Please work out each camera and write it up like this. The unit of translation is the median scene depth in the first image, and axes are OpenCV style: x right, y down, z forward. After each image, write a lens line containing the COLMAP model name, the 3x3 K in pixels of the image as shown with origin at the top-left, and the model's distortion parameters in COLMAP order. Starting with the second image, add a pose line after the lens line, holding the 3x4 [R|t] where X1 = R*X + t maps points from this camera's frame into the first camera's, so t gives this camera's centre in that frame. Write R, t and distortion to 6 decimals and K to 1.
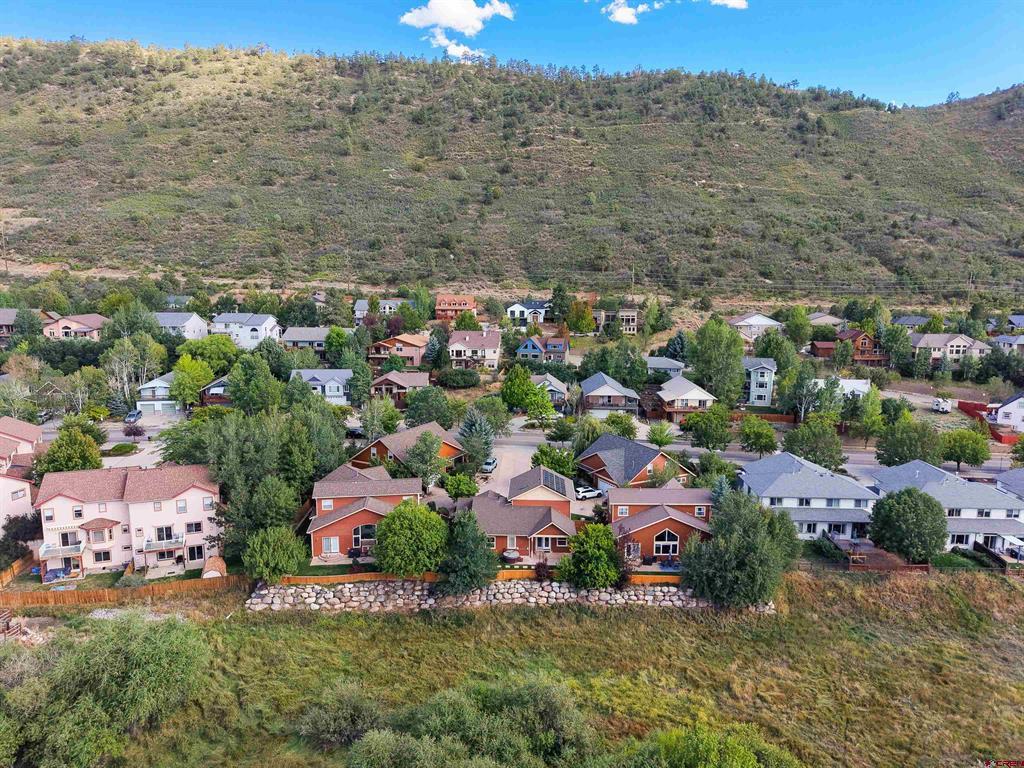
lens RADIAL K [[687.2, 0, 512.3], [0, 687.2, 381.0], [0, 0, 1]] dist [0.020771, -0.015035]
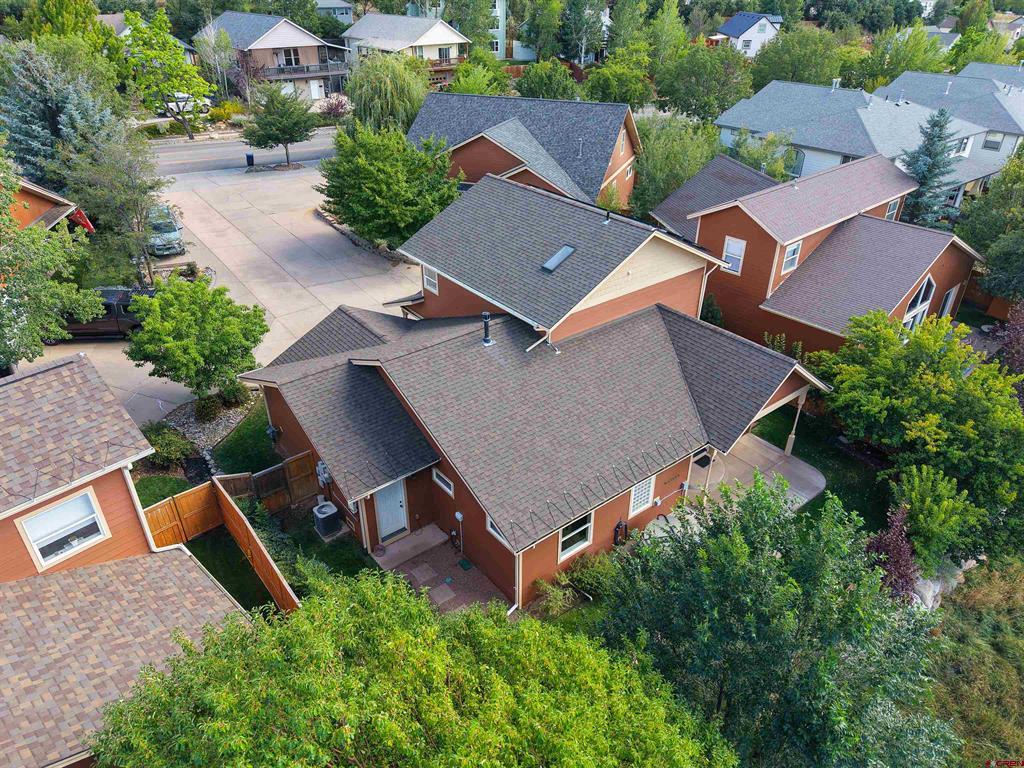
lens RADIAL K [[687.2, 0, 506.3], [0, 687.2, 380.8], [0, 0, 1]] dist [0.020771, -0.015035]
pose [[0.767432, -0.329802, 0.549799, -0.030904], [0.105179, 0.910691, 0.399473, 0.020240], [-0.632444, -0.248742, 0.733582, 0.174657]]
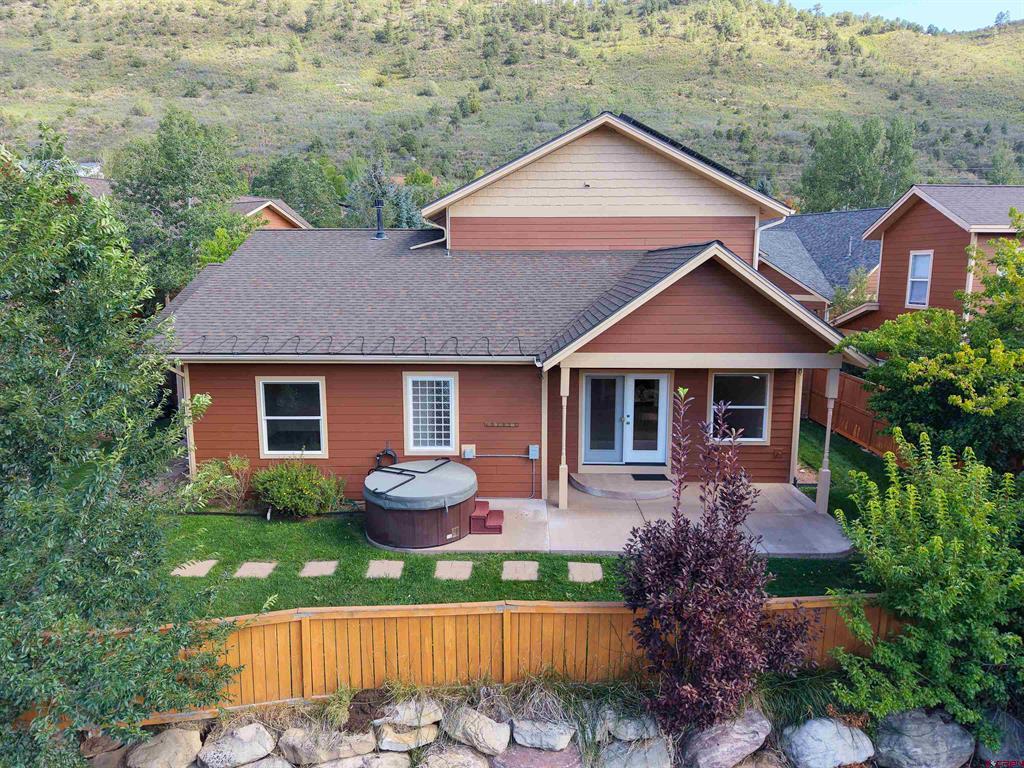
lens RADIAL K [[687.2, 0, 511.3], [0, 687.2, 378.5], [0, 0, 1]] dist [0.020771, -0.015035]
pose [[0.999803, -0.007927, 0.018188, 0.002916], [0.007964, 0.999966, -0.001978, 0.045703], [-0.018172, 0.002122, 0.999833, 0.169770]]
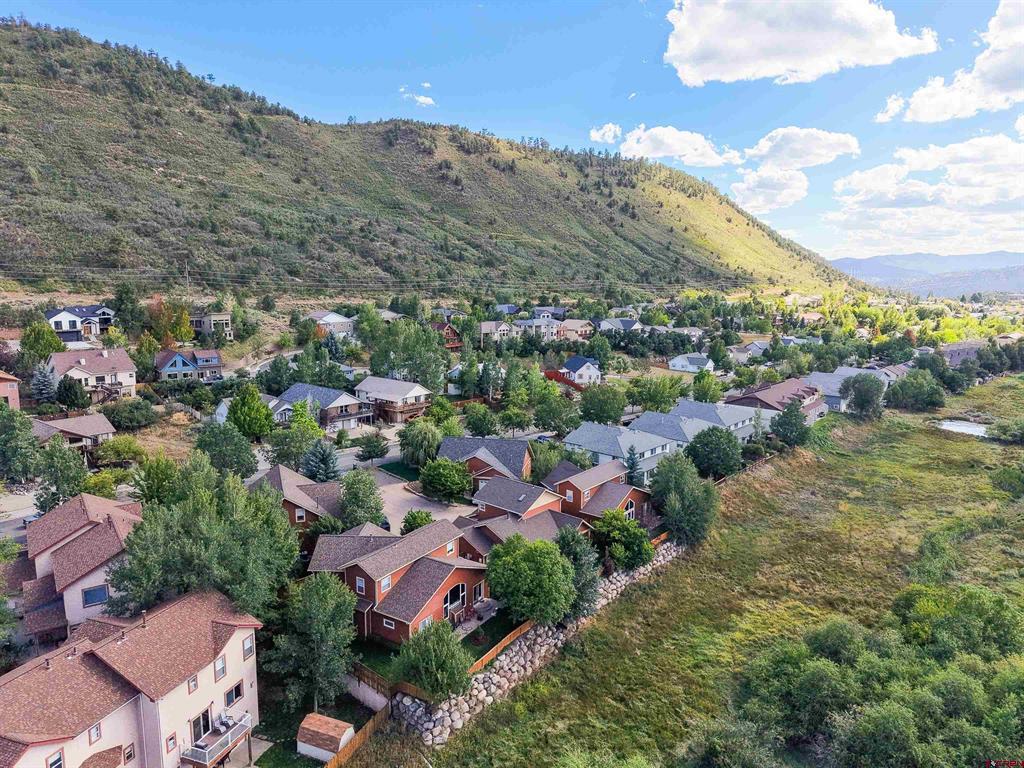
lens RADIAL K [[687.2, 0, 514.2], [0, 687.2, 377.5], [0, 0, 1]] dist [0.020771, -0.015035]
pose [[0.634511, -0.118473, 0.763780, -0.148498], [0.119601, 0.991330, 0.054410, -0.013483], [-0.763604, 0.056825, 0.643179, 0.081983]]
